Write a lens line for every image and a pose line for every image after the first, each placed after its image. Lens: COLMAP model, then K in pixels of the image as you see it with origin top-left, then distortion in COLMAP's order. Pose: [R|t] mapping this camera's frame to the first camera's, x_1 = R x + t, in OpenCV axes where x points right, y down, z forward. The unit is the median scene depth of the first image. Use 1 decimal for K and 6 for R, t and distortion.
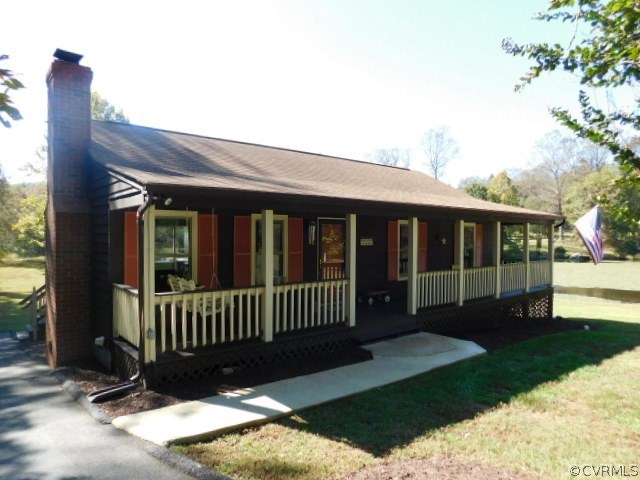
lens RADIAL K [[420.6, 0, 320.0], [0, 420.6, 240.0], [0, 0, 1]] dist [-0.068259, 0.049694]
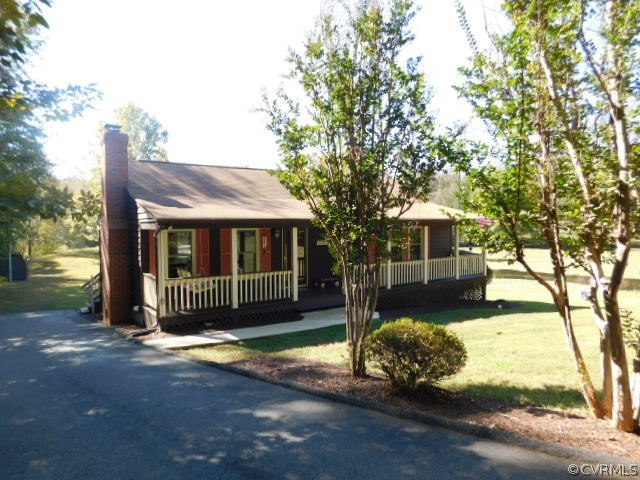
lens RADIAL K [[420.6, 0, 320.0], [0, 420.6, 240.0], [0, 0, 1]] dist [-0.068259, 0.049694]
pose [[0.996988, -0.005800, -0.077341, 0.305247], [0.008071, 0.999544, 0.029080, -0.063060], [0.077137, -0.029617, 0.996581, -0.544763]]
